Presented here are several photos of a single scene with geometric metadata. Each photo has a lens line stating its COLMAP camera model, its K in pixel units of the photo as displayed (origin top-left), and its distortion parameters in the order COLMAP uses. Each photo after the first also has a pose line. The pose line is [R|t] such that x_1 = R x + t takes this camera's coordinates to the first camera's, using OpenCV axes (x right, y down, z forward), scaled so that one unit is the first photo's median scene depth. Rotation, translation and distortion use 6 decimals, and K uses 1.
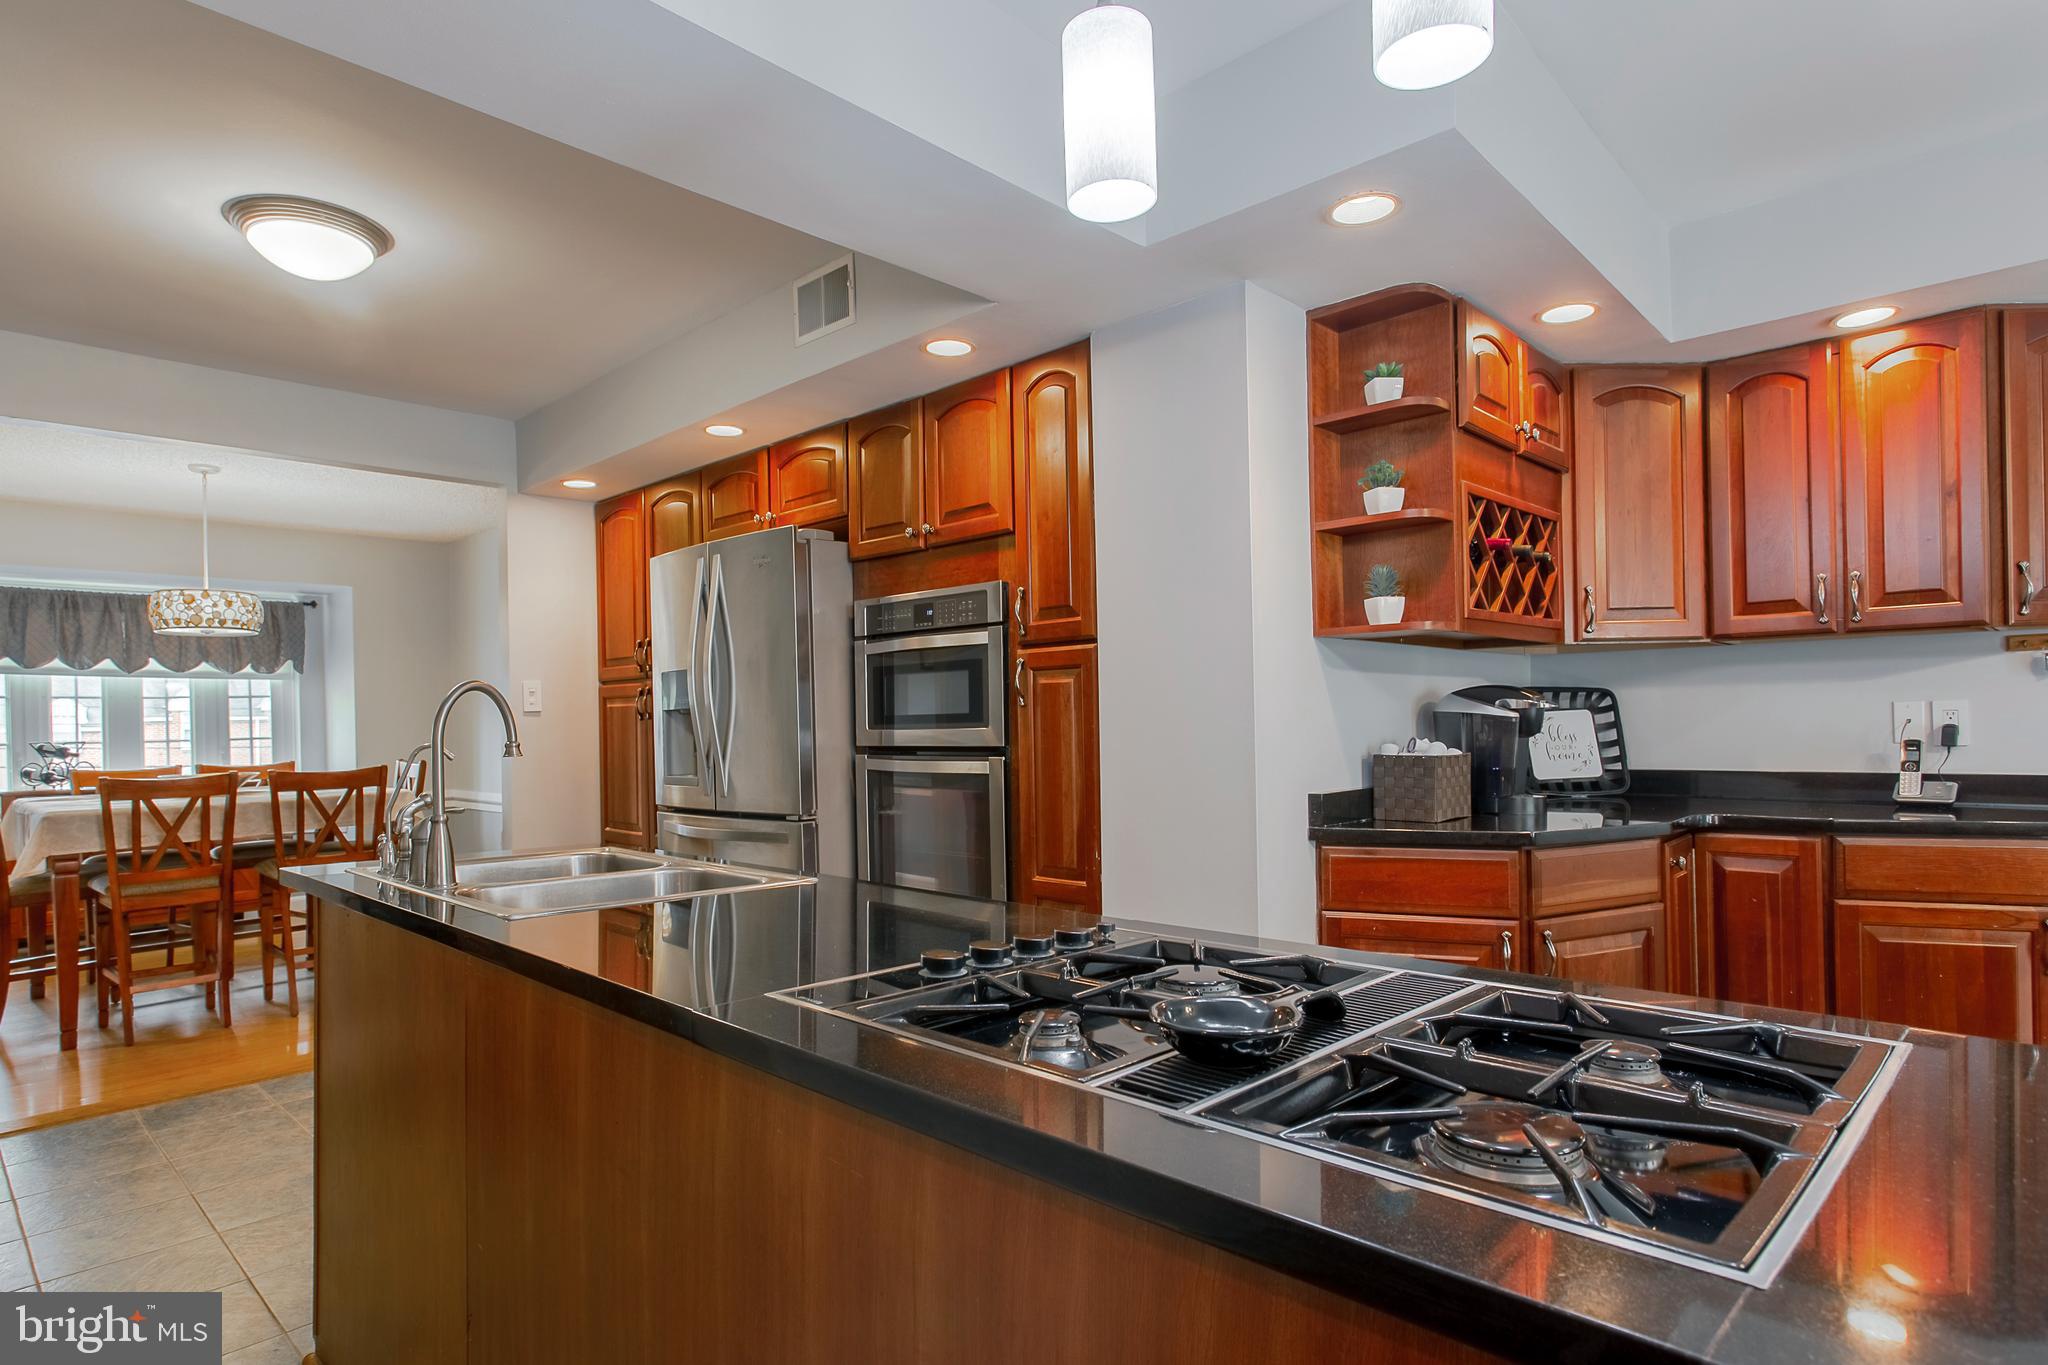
lens RADIAL K [[1099.0, 0, 932.2], [0, 1099.0, 717.3], [0, 0, 1]] dist [0.009692, -0.001539]
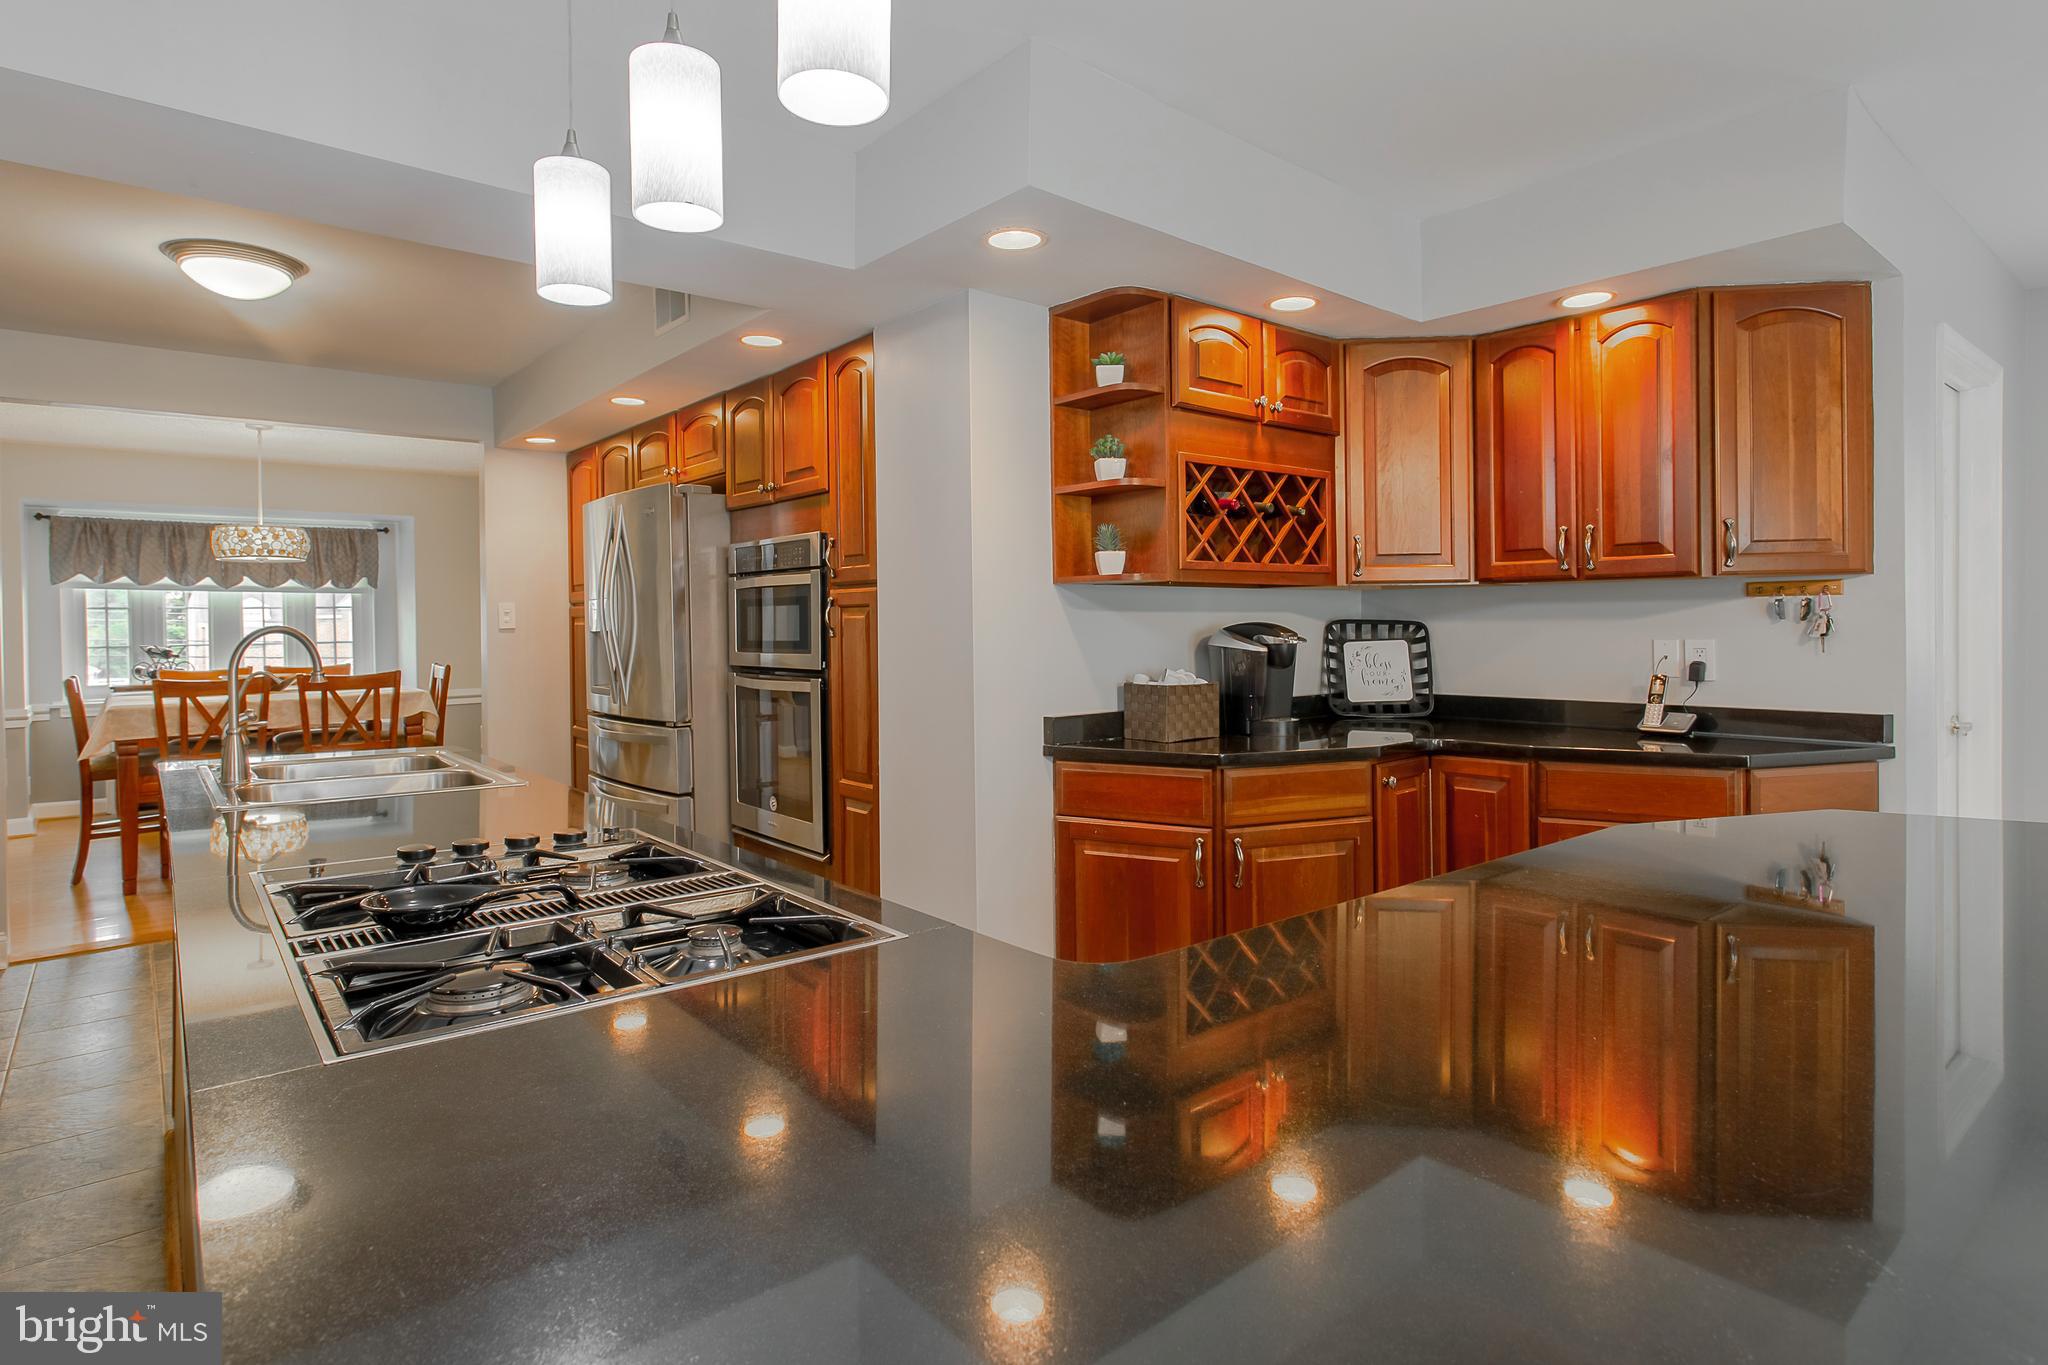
lens RADIAL K [[1029.2, 0, 999.2], [0, 1029.2, 620.8], [0, 0, 1]] dist [0.007115, 0.003324]
pose [[0.996042, 0.012937, -0.087934, 0.333689], [-0.012327, 0.999896, 0.007484, -0.035401], [0.088021, -0.006370, 0.996098, -0.092232]]
